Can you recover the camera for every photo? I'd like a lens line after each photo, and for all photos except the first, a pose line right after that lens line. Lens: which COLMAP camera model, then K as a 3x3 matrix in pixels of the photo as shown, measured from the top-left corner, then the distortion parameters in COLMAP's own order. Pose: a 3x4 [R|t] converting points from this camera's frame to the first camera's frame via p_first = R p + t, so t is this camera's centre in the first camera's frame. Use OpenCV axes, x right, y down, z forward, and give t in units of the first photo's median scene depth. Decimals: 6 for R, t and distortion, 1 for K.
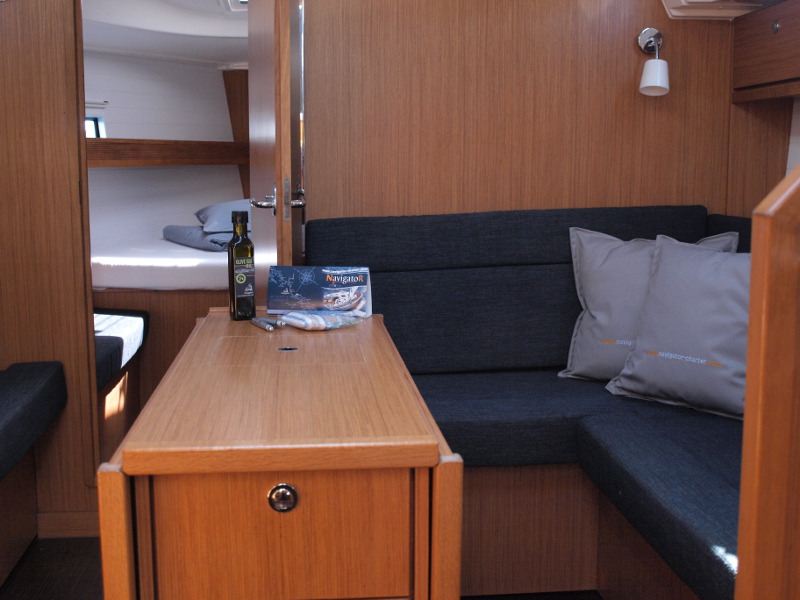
lens RADIAL K [[982.0, 0, 400.0], [0, 982.0, 300.0], [0, 0, 1]] dist [-0.027574, -0.044423]
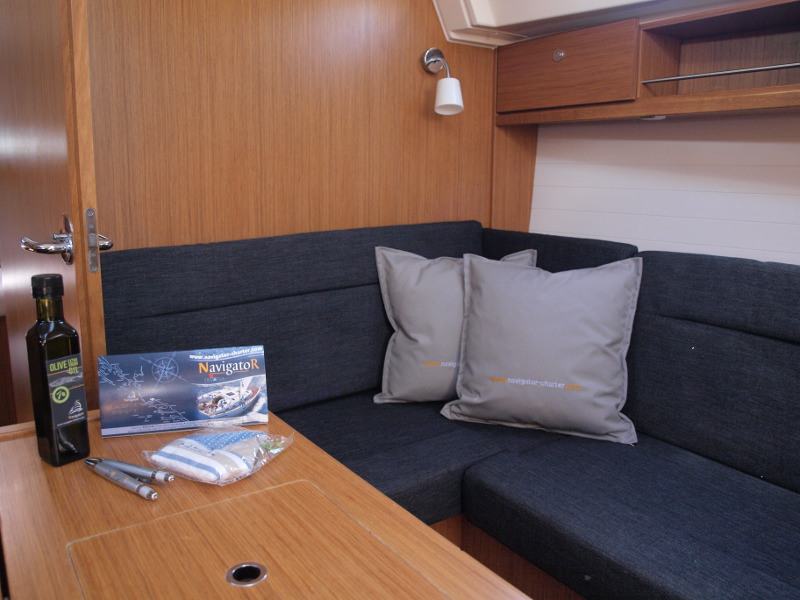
lens RADIAL K [[654.2, 0, 400.0], [0, 654.2, 300.0], [0, 0, 1]] dist [-0.118441, 0.086035]
pose [[0.874259, -0.083988, 0.478138, -0.117776], [0.058361, 0.995961, 0.068236, -0.065534], [-0.481938, -0.031751, 0.875630, 0.426160]]
